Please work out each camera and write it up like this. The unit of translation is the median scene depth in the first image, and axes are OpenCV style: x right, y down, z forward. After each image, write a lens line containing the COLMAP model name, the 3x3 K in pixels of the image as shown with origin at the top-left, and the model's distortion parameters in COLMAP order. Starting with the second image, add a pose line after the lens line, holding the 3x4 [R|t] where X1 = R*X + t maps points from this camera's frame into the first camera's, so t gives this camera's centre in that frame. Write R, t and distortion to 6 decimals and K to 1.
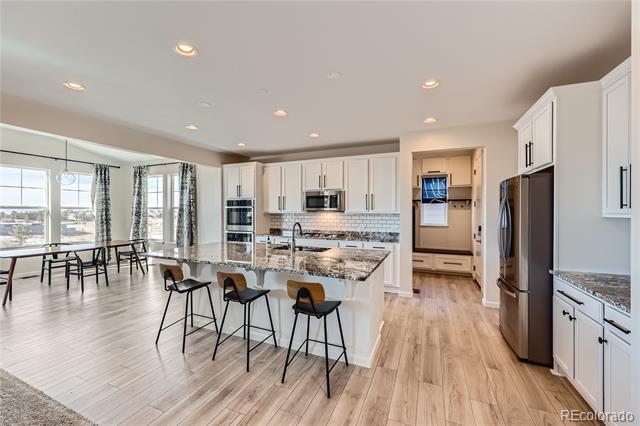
lens RADIAL K [[259.8, 0, 316.5], [0, 259.8, 211.8], [0, 0, 1]] dist [-0.000273, -0.000119]
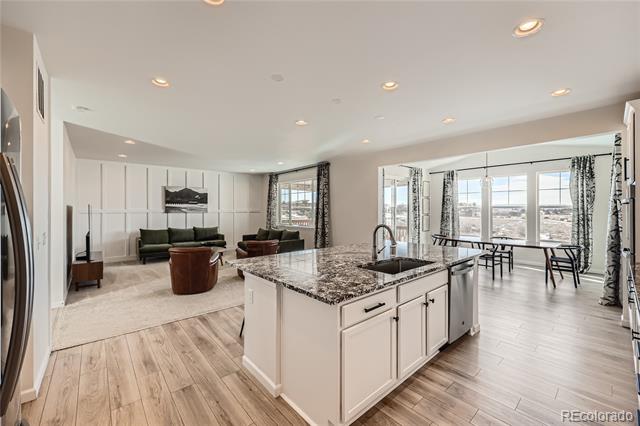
lens RADIAL K [[259.8, 0, 317.8], [0, 259.8, 210.0], [0, 0, 1]] dist [-0.000273, -0.000119]
pose [[-0.424780, 0.001298, -0.905295, 0.896676], [-0.001250, 0.999997, 0.002020, -0.005119], [0.905296, 0.001990, -0.424778, 1.516070]]
